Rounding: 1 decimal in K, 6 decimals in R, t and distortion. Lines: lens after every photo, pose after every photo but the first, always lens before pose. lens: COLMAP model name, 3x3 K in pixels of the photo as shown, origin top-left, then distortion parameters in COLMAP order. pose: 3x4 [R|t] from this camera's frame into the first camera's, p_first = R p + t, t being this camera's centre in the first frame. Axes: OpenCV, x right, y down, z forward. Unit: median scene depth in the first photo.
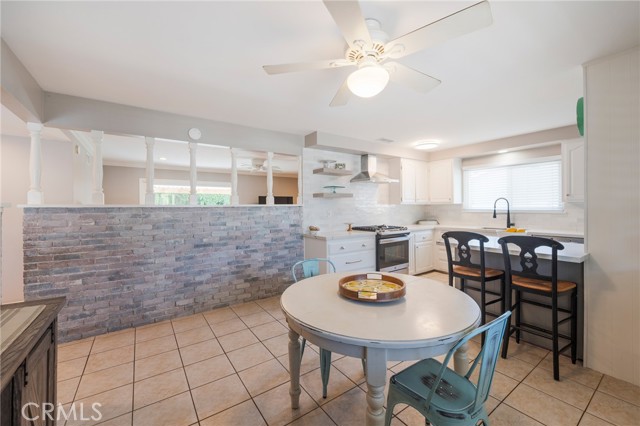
lens RADIAL K [[258.3, 0, 320.2], [0, 258.3, 209.5], [0, 0, 1]] dist [-0.001295, -0.000708]
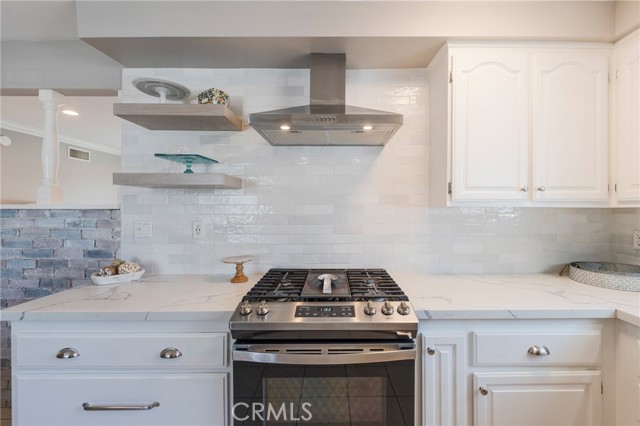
lens RADIAL K [[258.3, 0, 337.4], [0, 258.3, 213.4], [0, 0, 1]] dist [-0.001295, -0.000708]
pose [[0.824308, 0.021831, -0.565720, 0.450513], [-0.016735, 0.999759, 0.014195, -0.017669], [0.565894, -0.002233, 0.824475, 0.835594]]
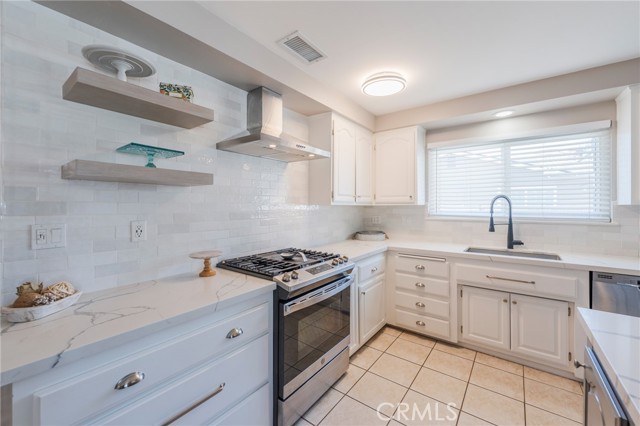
lens RADIAL K [[258.3, 0, 318.8], [0, 258.3, 206.8], [0, 0, 1]] dist [-0.001295, -0.000708]
pose [[0.952401, 0.009737, 0.304692, 0.163190], [-0.007534, 0.999936, -0.008404, -0.014515], [-0.304754, 0.005708, 0.952414, 0.634887]]
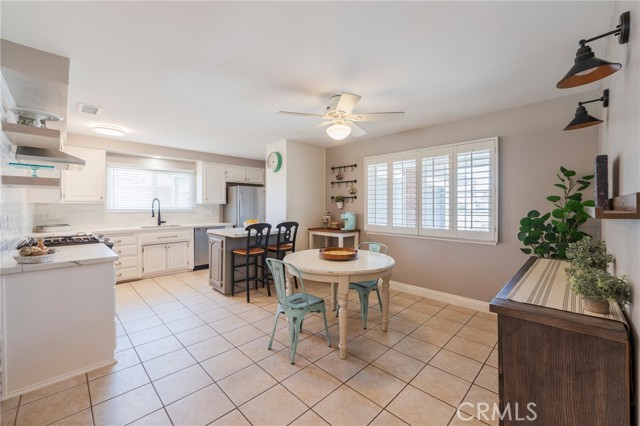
lens RADIAL K [[258.3, 0, 317.1], [0, 258.3, 207.0], [0, 0, 1]] dist [-0.001295, -0.000708]
pose [[-0.163888, 0.003341, 0.986473, -0.555210], [0.007976, 0.999966, -0.002062, -0.002211], [-0.986447, 0.007530, -0.163909, 0.541664]]
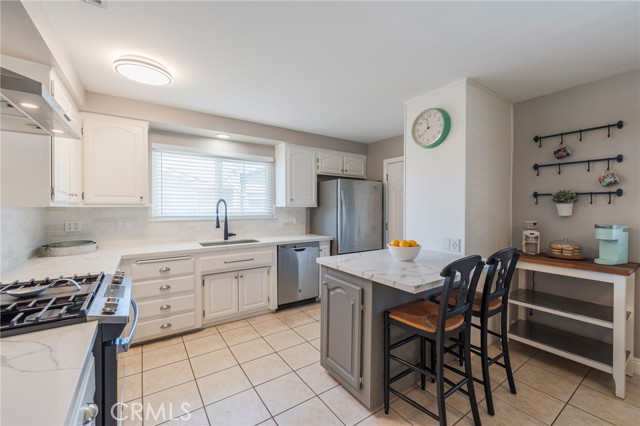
lens RADIAL K [[258.3, 0, 324.5], [0, 258.3, 211.8], [0, 0, 1]] dist [-0.001295, -0.000708]
pose [[-0.005484, -0.007605, 0.999956, -0.028292], [0.008532, 0.999934, 0.007651, -0.015291], [-0.999949, 0.008573, -0.005419, 0.778547]]
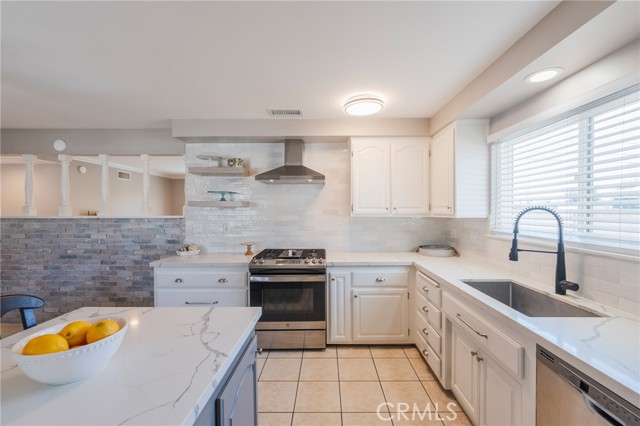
lens RADIAL K [[258.3, 0, 329.2], [0, 258.3, 216.8], [0, 0, 1]] dist [-0.001295, -0.000708]
pose [[0.821521, 0.021328, -0.569780, 0.728244], [-0.013375, 0.999746, 0.018138, -0.036319], [0.570022, -0.007280, 0.821597, 0.589471]]
